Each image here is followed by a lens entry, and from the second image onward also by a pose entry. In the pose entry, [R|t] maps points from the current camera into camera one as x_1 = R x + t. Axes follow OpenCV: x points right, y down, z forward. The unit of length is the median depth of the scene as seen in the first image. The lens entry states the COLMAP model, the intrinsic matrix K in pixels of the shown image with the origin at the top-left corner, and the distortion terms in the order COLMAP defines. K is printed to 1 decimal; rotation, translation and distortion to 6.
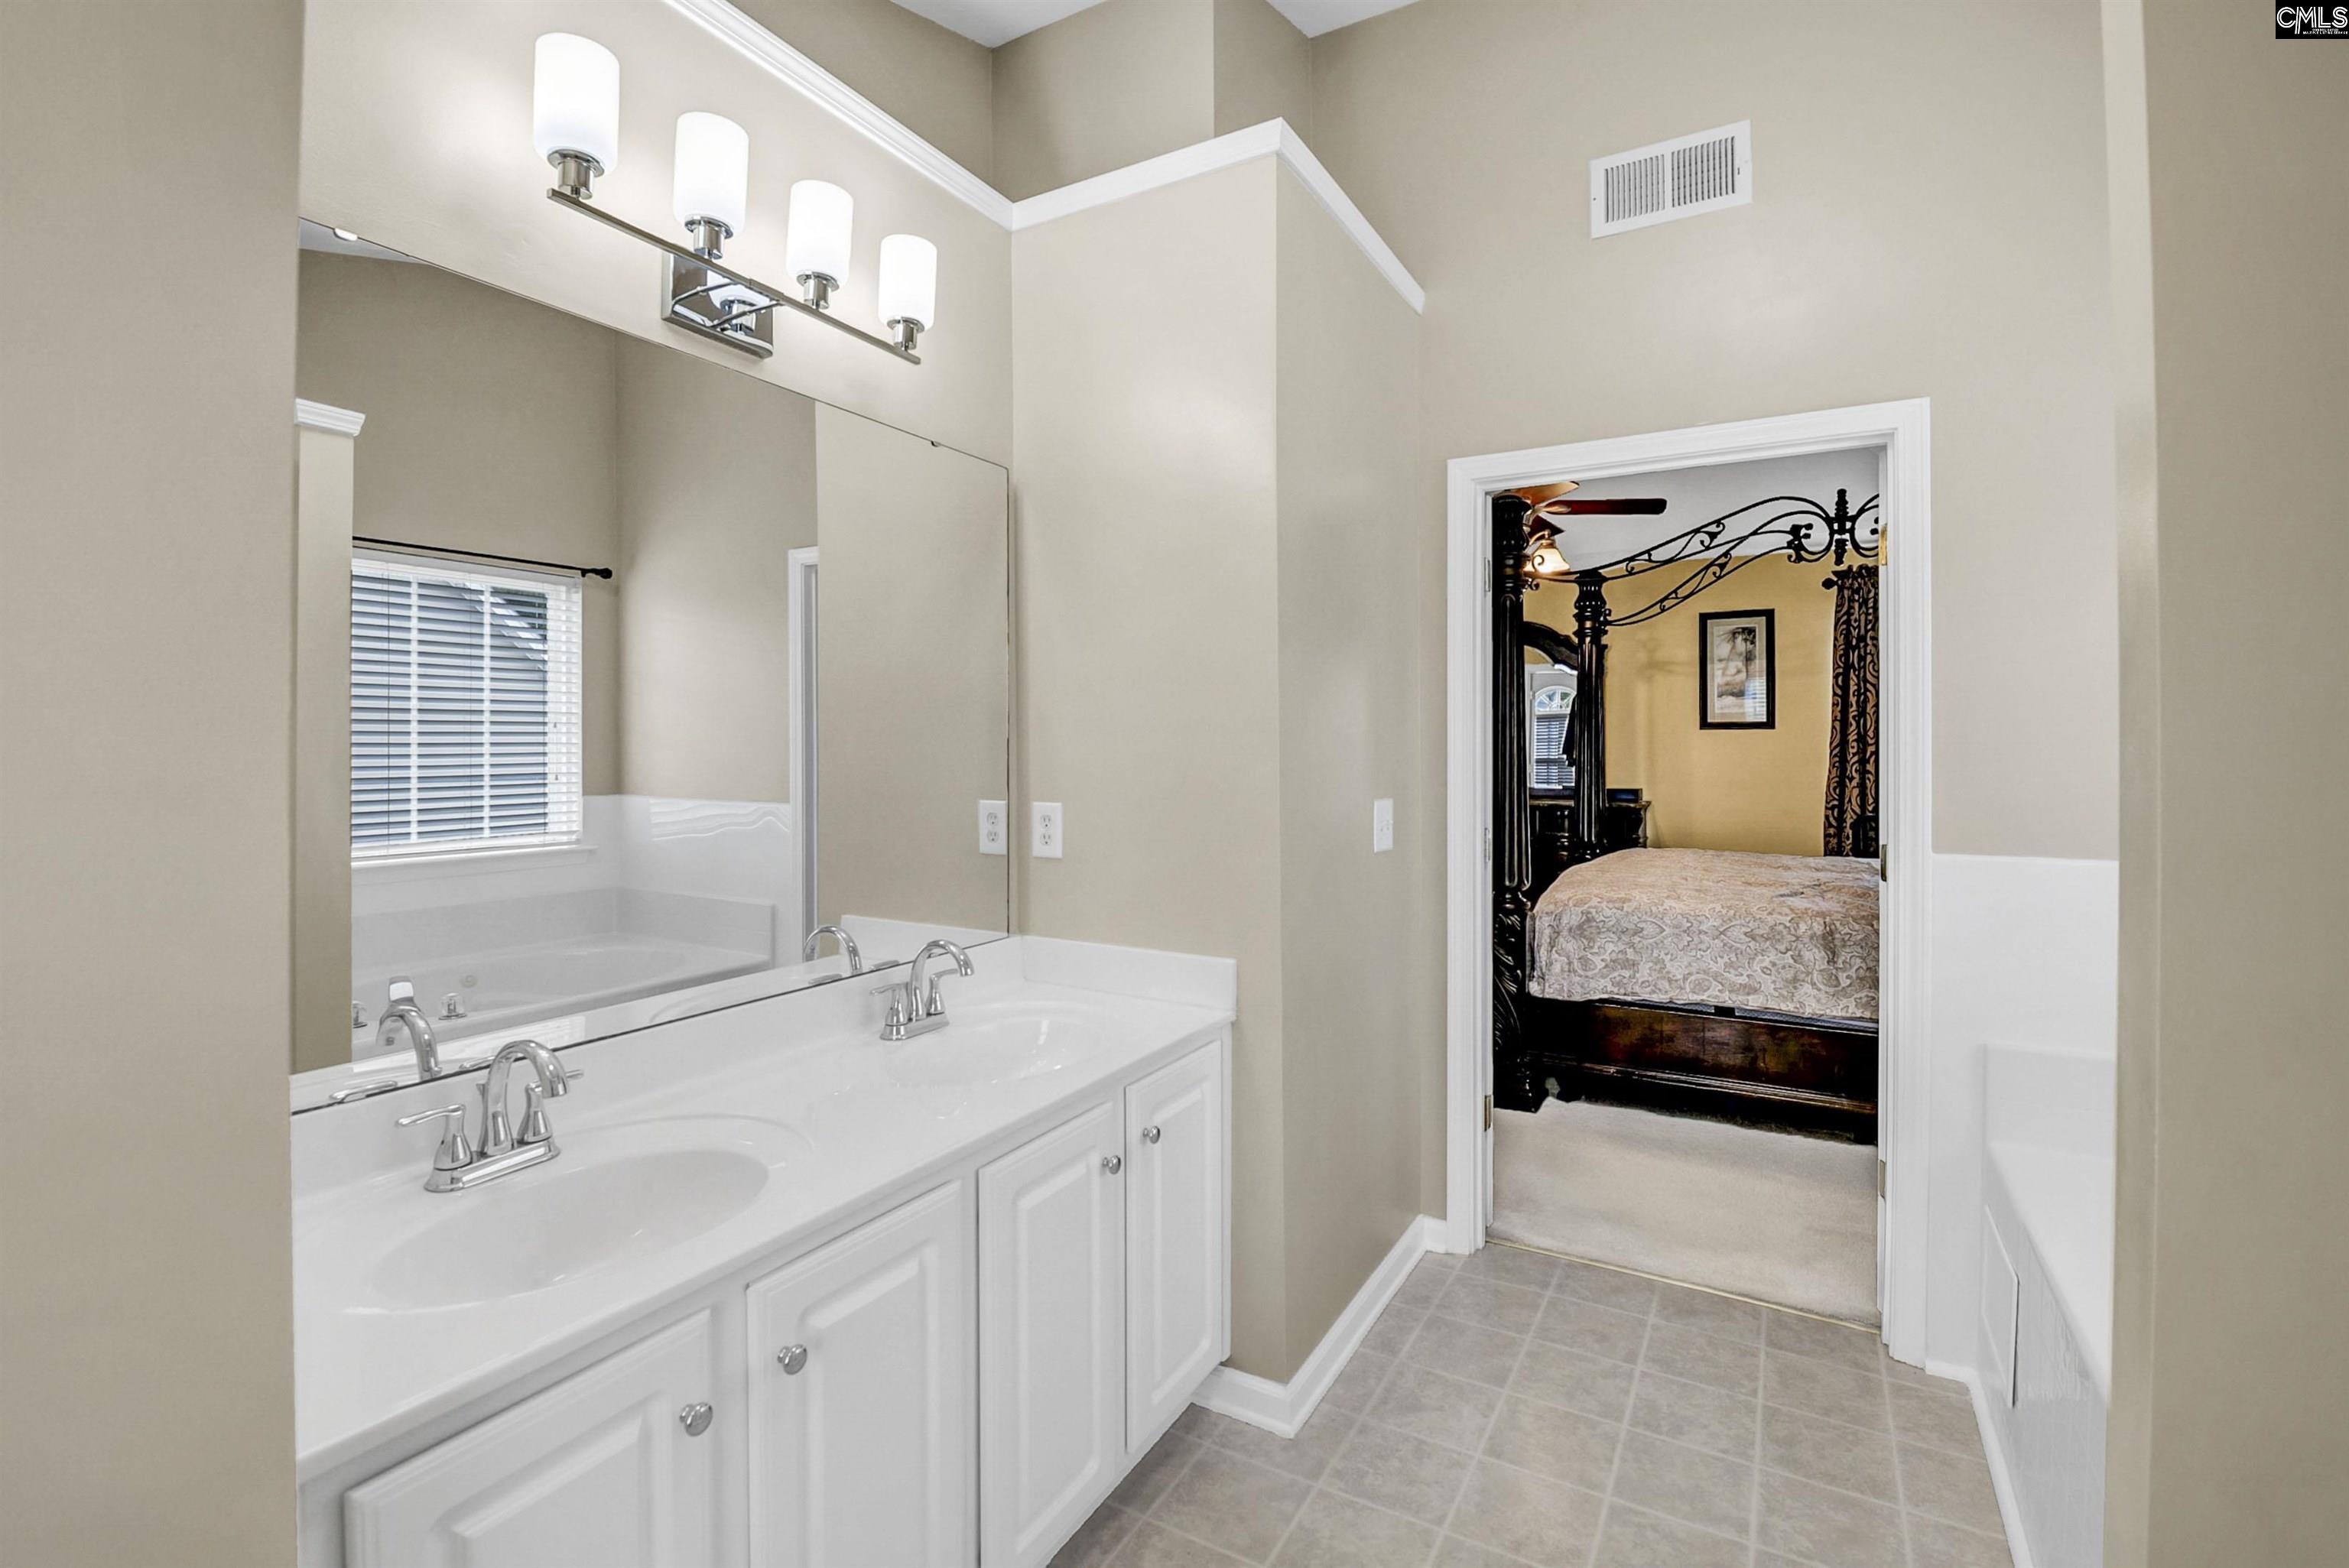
lens RADIAL K [[1092.1, 0, 1135.4], [0, 1092.1, 745.2], [0, 0, 1]] dist [-0.000388, -0.000153]
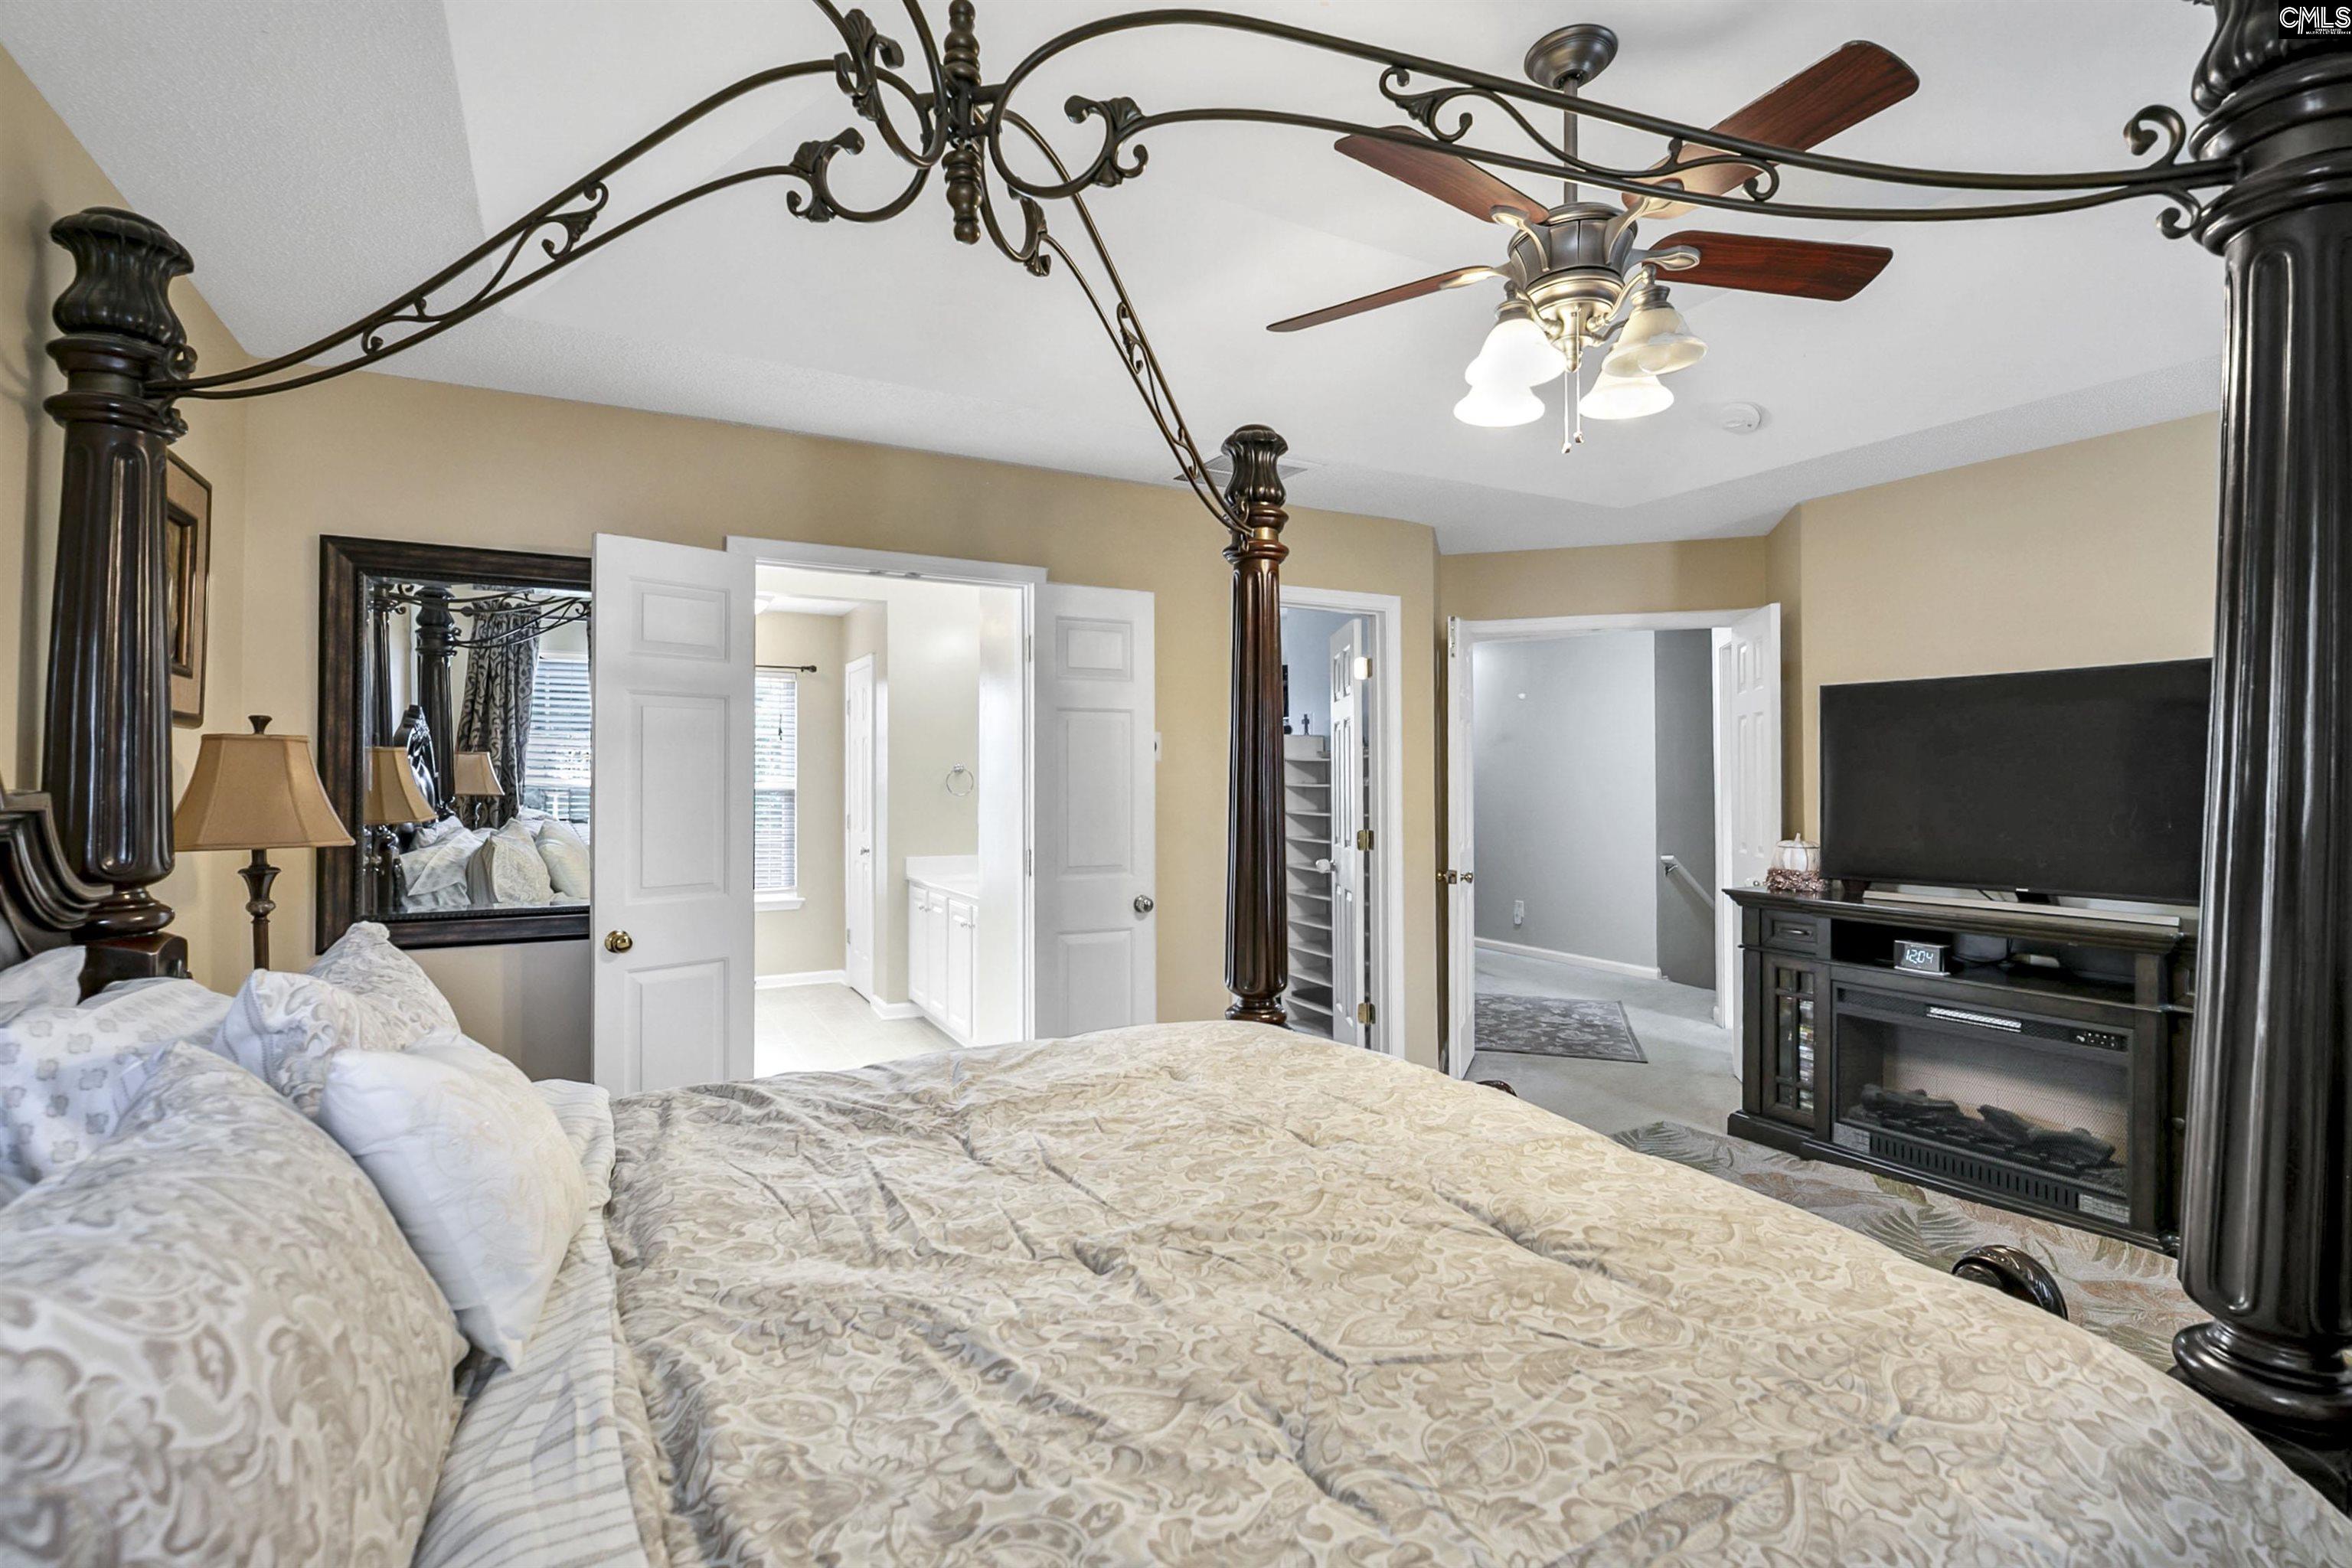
lens RADIAL K [[1196.9, 0, 1200.5], [0, 1196.9, 788.3], [0, 0, 1]] dist [-0.014902, 0.000270]
pose [[0.513182, 0.013870, 0.858168, 0.340836], [0.001960, 0.999848, -0.017331, 0.004564], [-0.858278, 0.010576, 0.513076, 0.676442]]
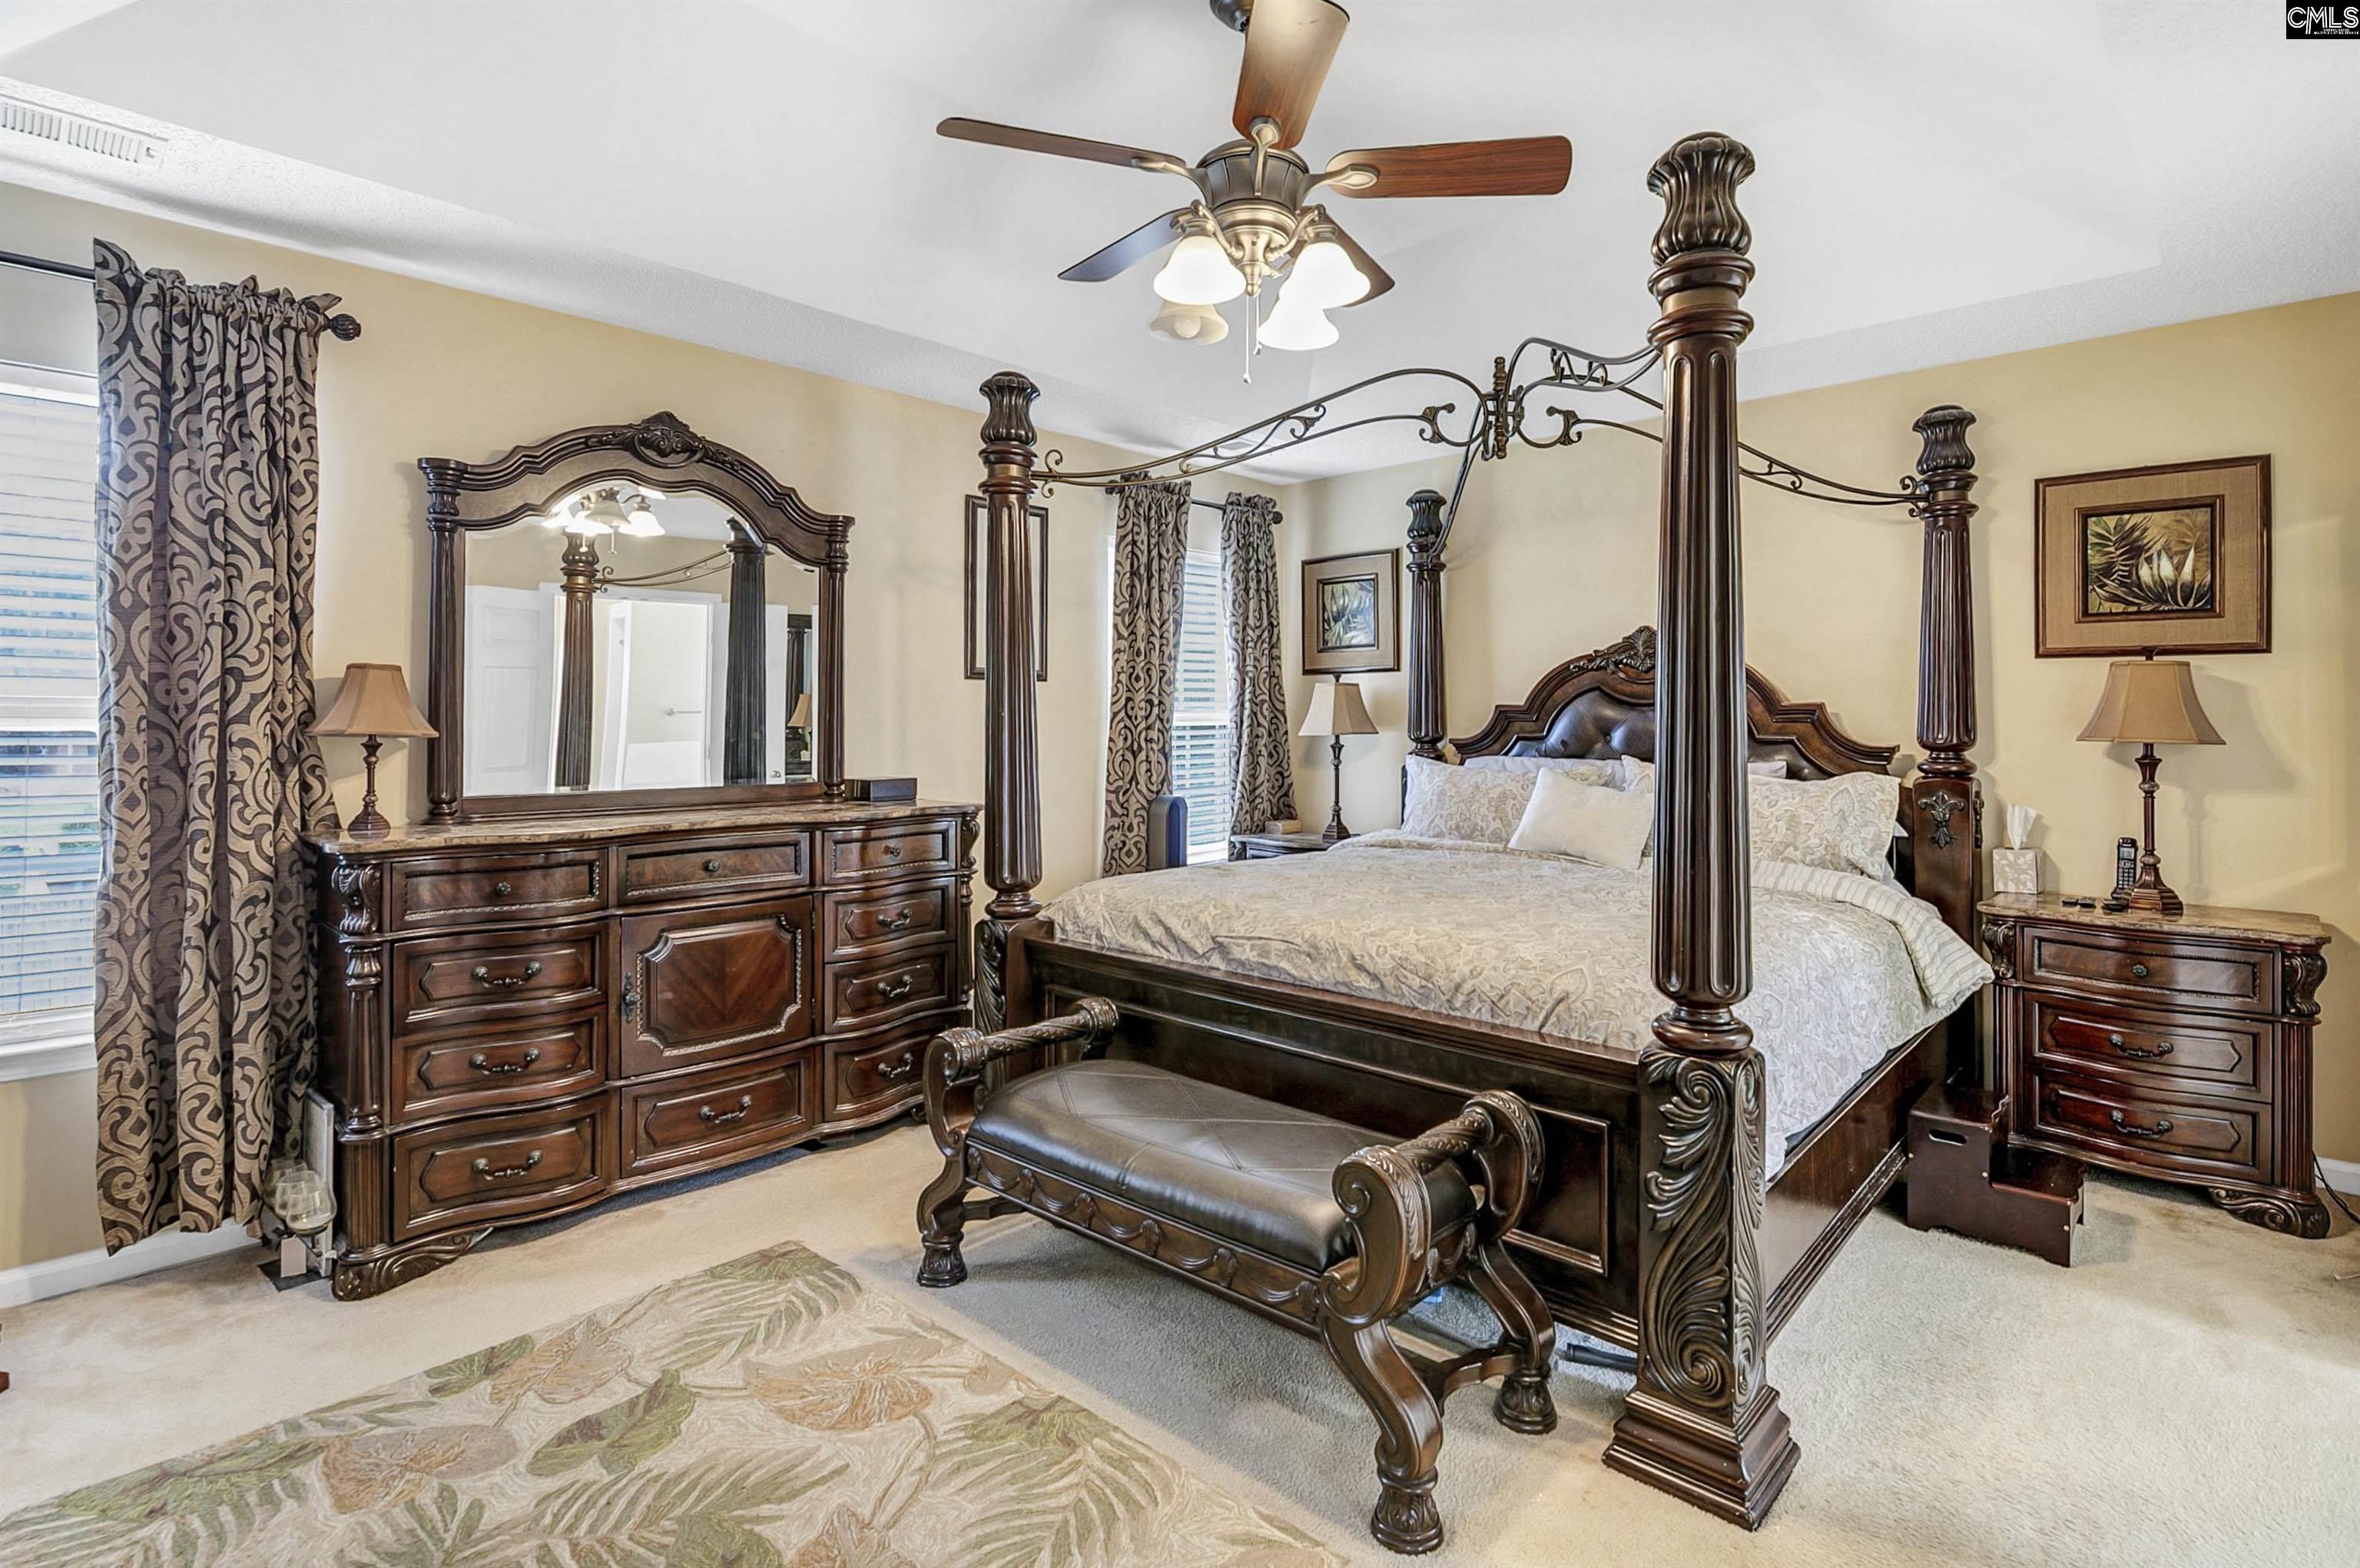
lens RADIAL K [[1163.2, 0, 1253.2], [0, 1163.2, 716.3], [0, 0, 1]] dist [-0.001355, -0.000539]
pose [[0.169557, 0.006545, 0.985499, -0.147082], [-0.001427, 0.999979, -0.006396, 0.014672], [-0.985519, -0.000322, 0.169563, 0.919669]]
